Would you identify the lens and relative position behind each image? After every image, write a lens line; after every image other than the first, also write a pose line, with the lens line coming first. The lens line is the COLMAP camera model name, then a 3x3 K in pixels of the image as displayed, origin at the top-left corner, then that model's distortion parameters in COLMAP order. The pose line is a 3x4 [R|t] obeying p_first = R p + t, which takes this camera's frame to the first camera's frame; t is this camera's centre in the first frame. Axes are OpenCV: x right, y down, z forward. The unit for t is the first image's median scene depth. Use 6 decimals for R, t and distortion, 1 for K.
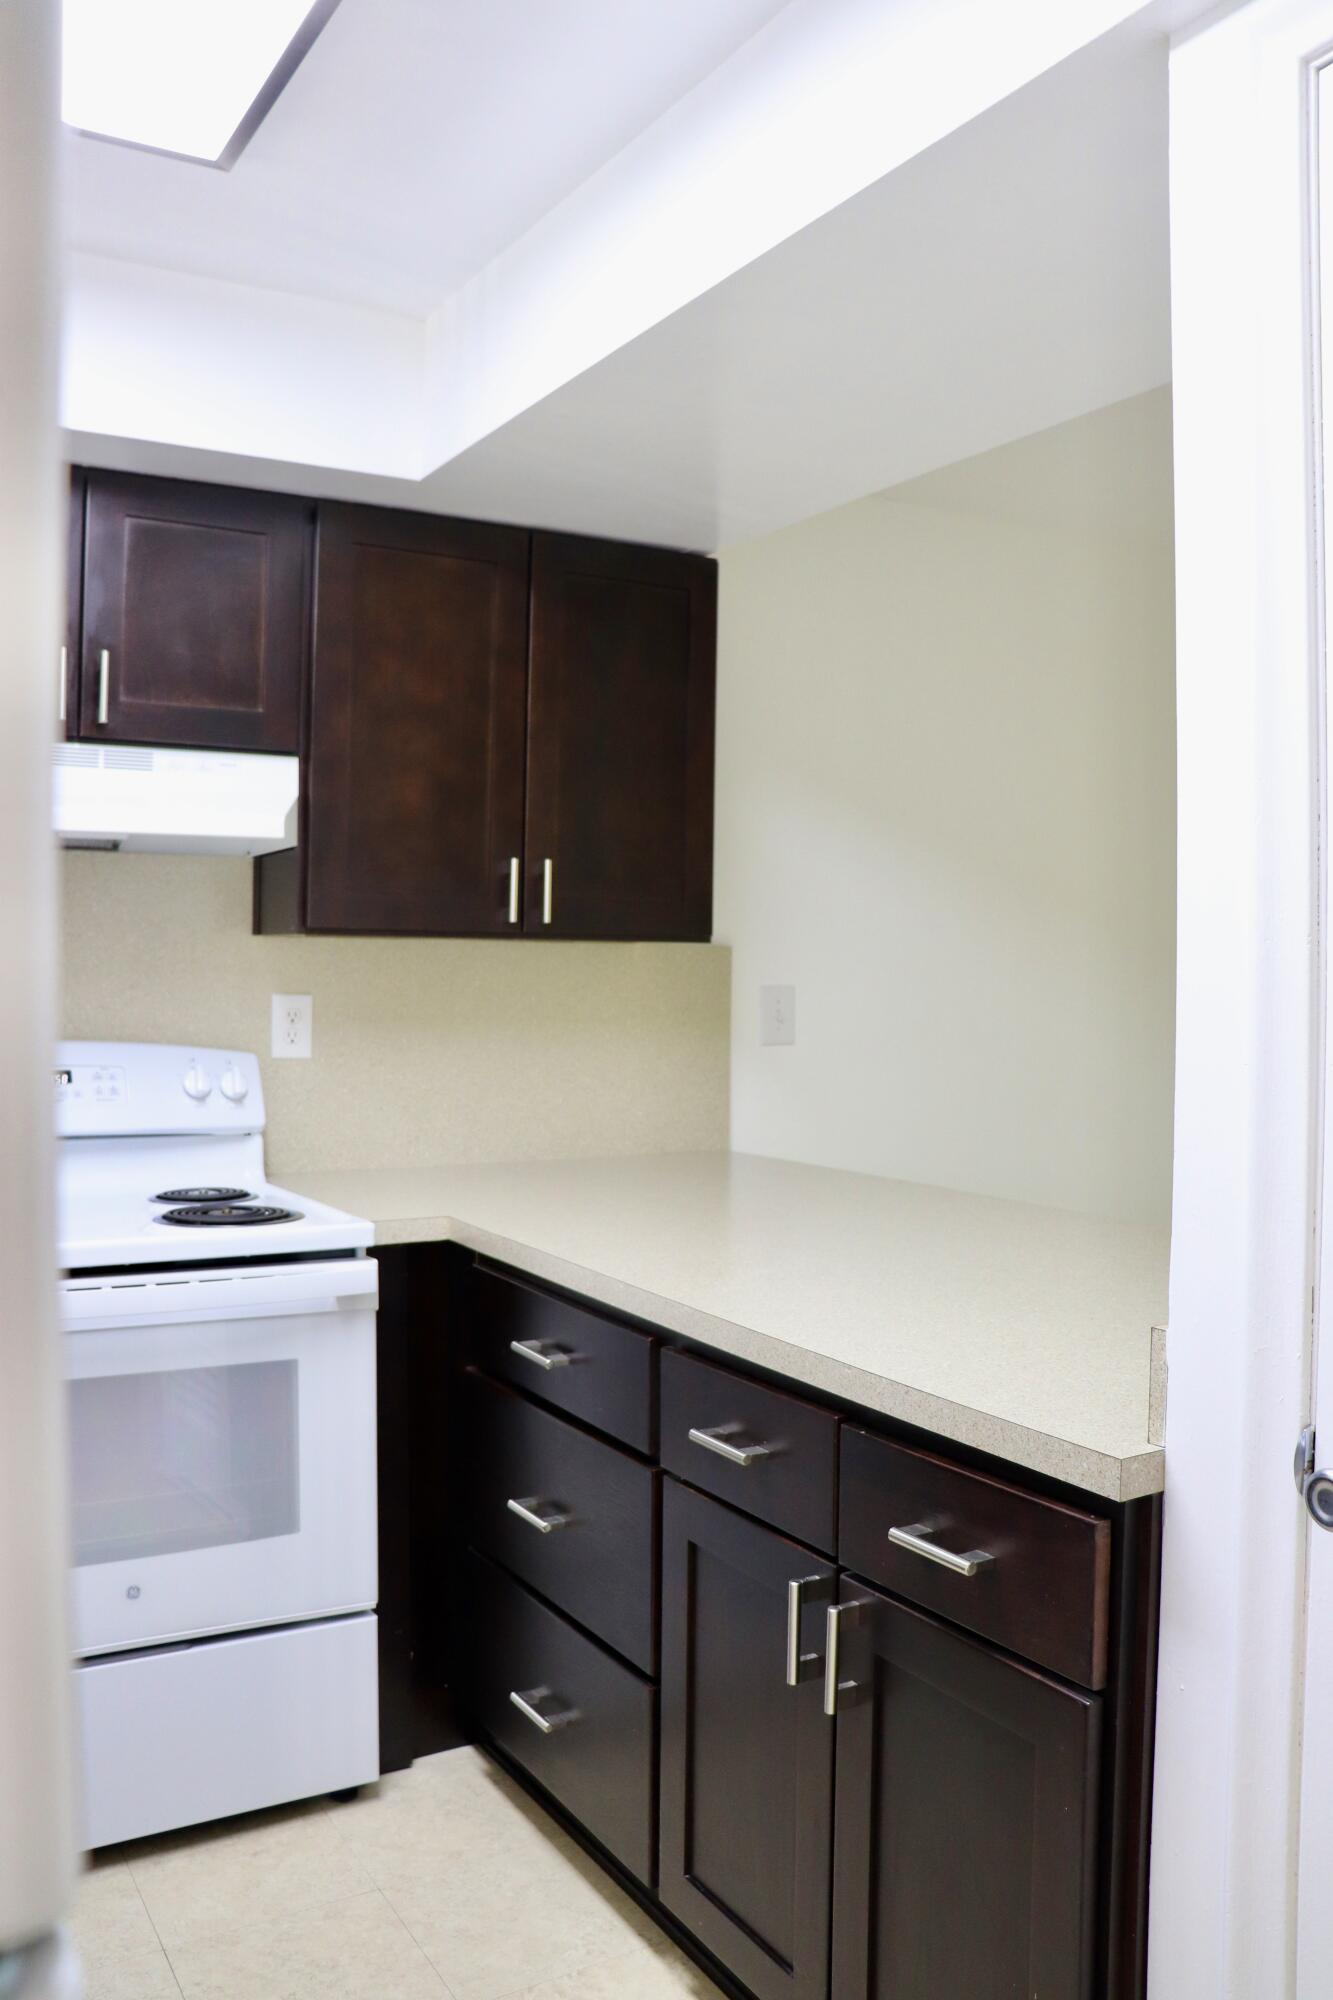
lens RADIAL K [[1654.7, 0, 666.5], [0, 1654.7, 1000.0], [0, 0, 1]] dist [-0.177769, 0.162372]
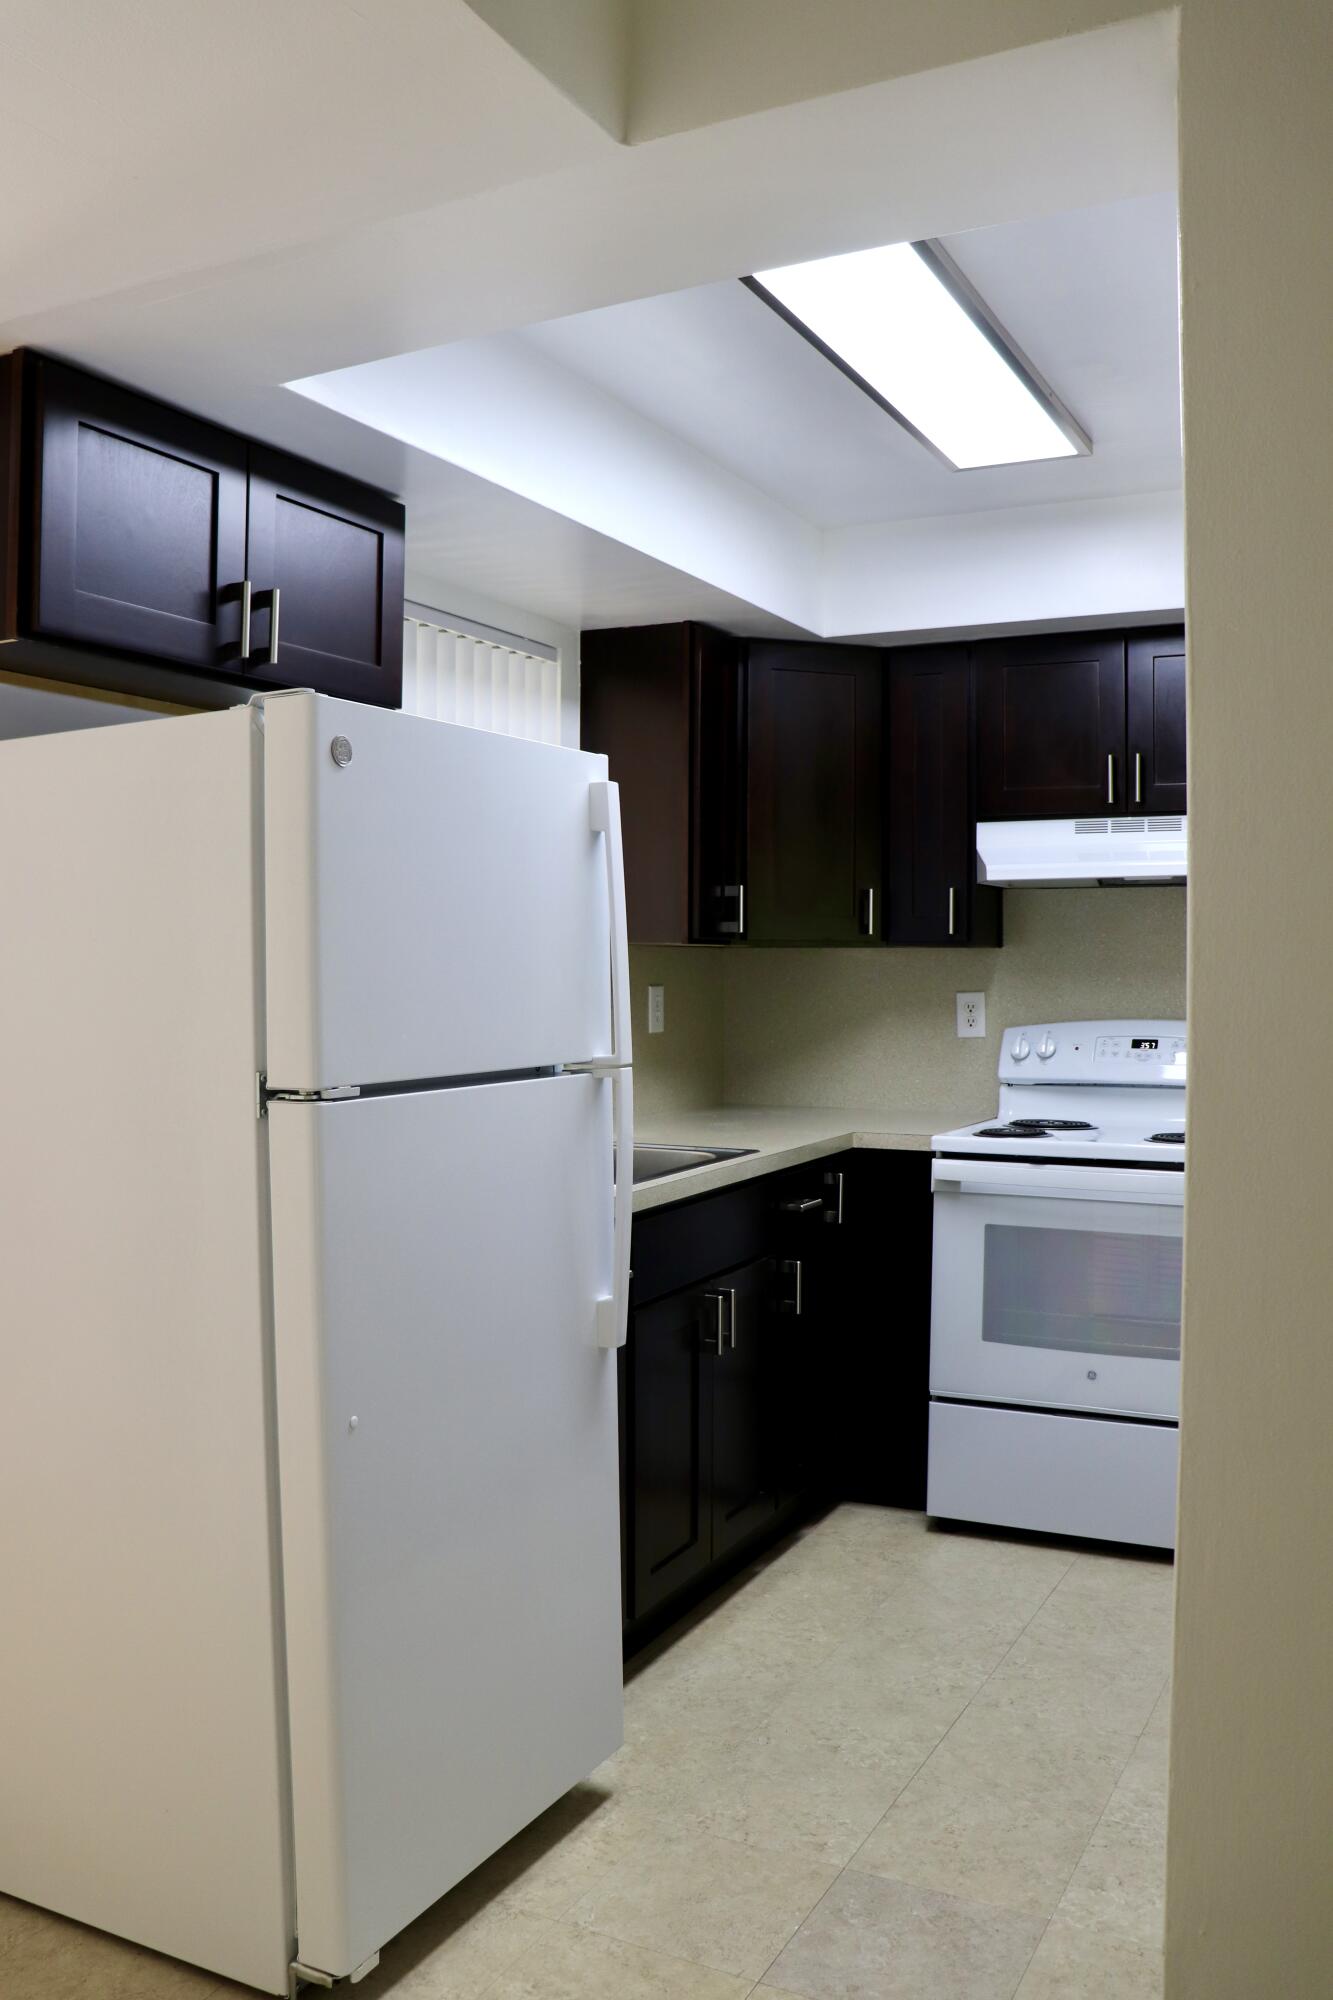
lens RADIAL K [[1654.7, 0, 666.5], [0, 1654.7, 1000.0], [0, 0, 1]] dist [-0.177769, 0.162372]
pose [[0.533450, 0.002734, -0.845827, 0.651341], [-0.009856, 0.999947, -0.002983, 0.017293], [0.845774, 0.009928, 0.533449, -0.150183]]
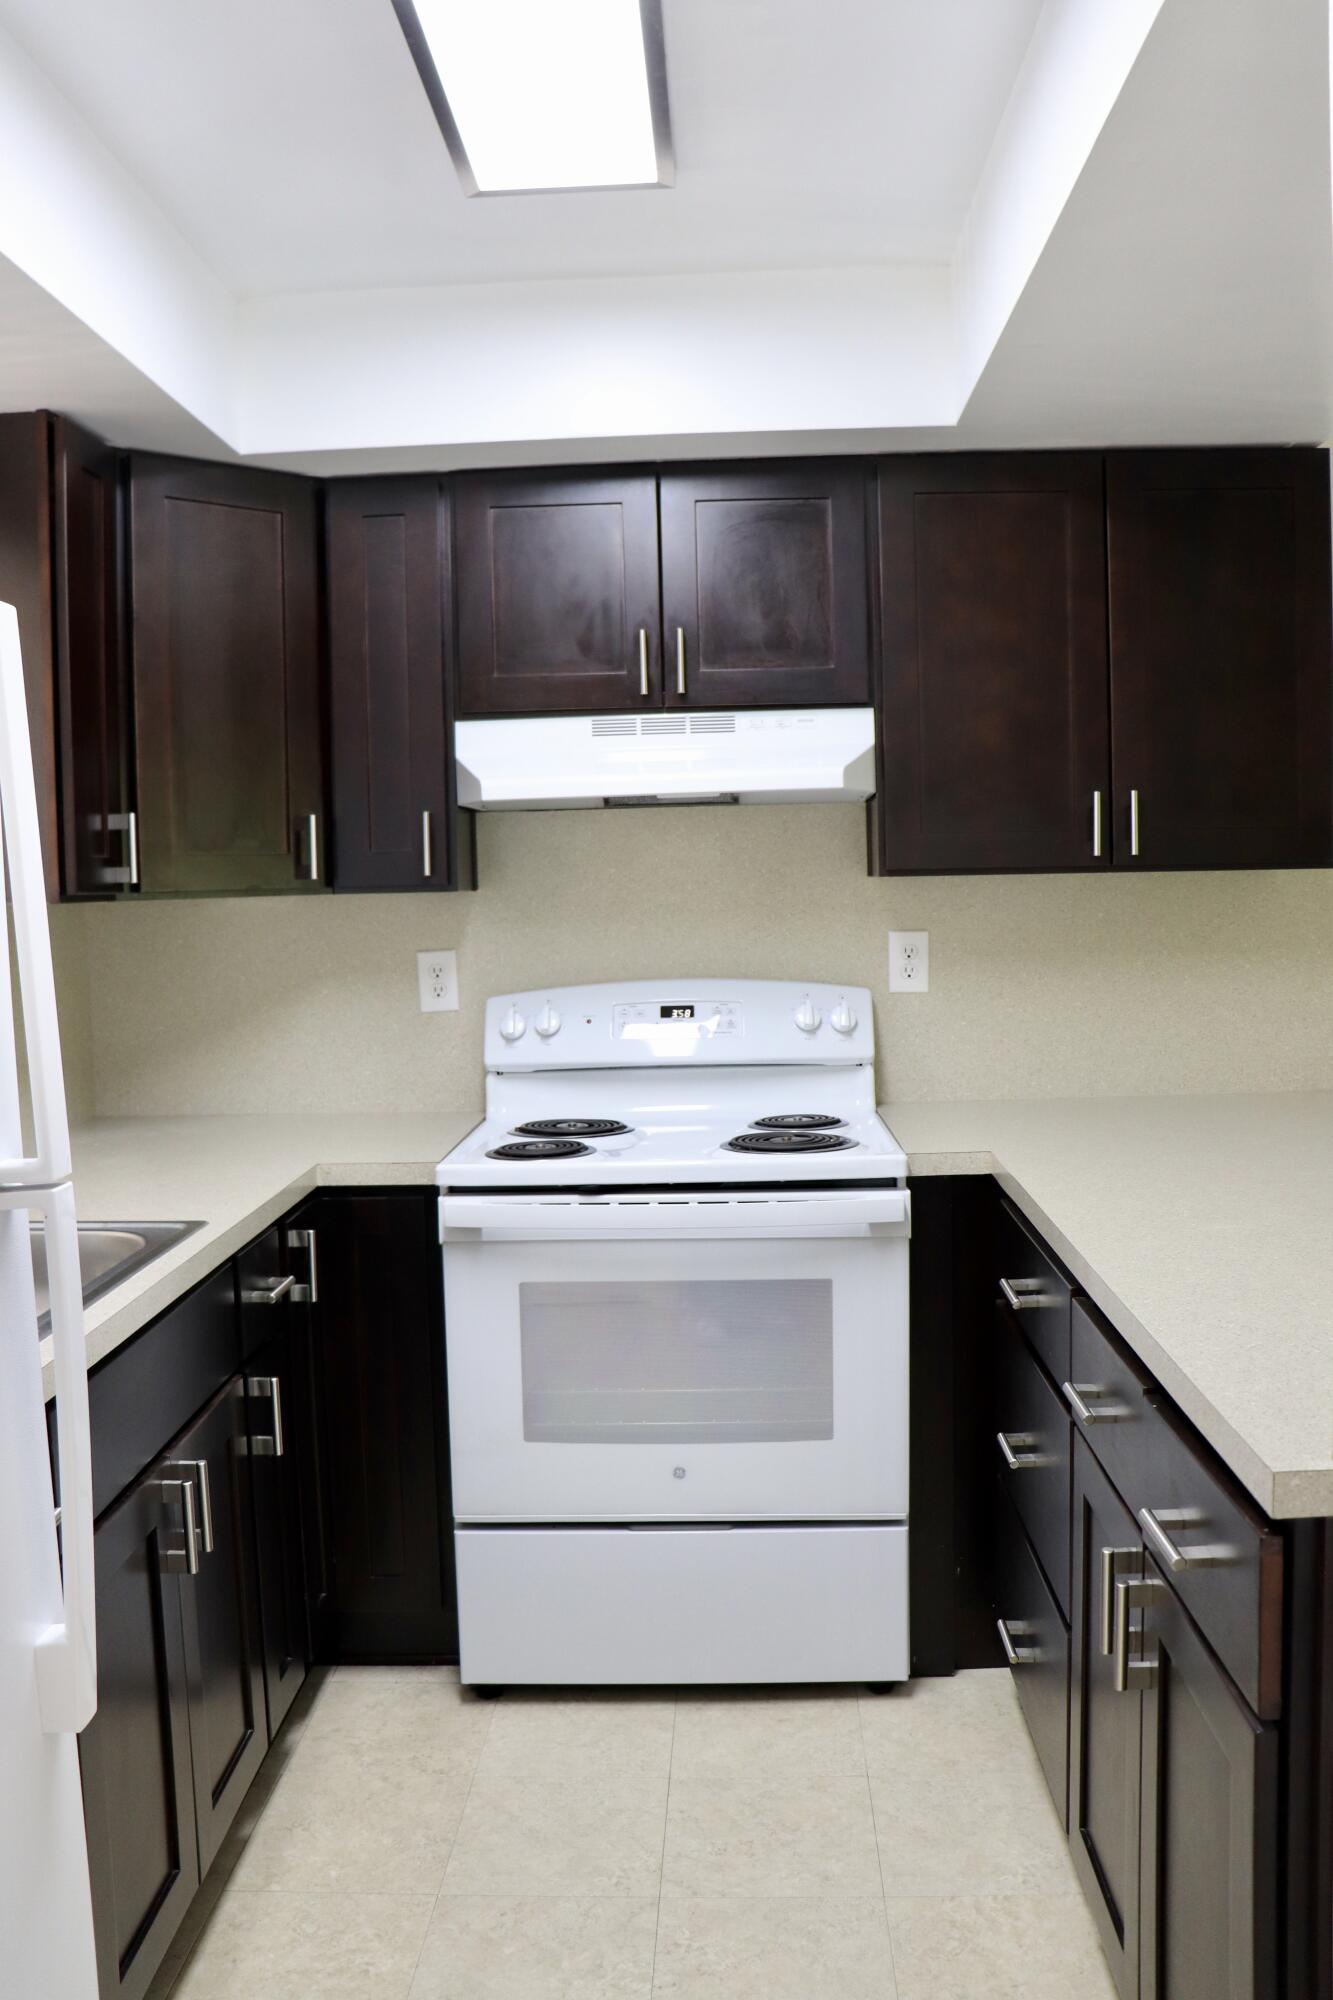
lens RADIAL K [[1654.7, 0, 666.5], [0, 1654.7, 1000.0], [0, 0, 1]] dist [-0.177769, 0.162372]
pose [[0.837113, 0.003718, -0.547018, 0.247323], [0.026142, 0.998563, 0.046792, -0.014570], [0.546405, -0.053471, 0.835812, 0.042268]]
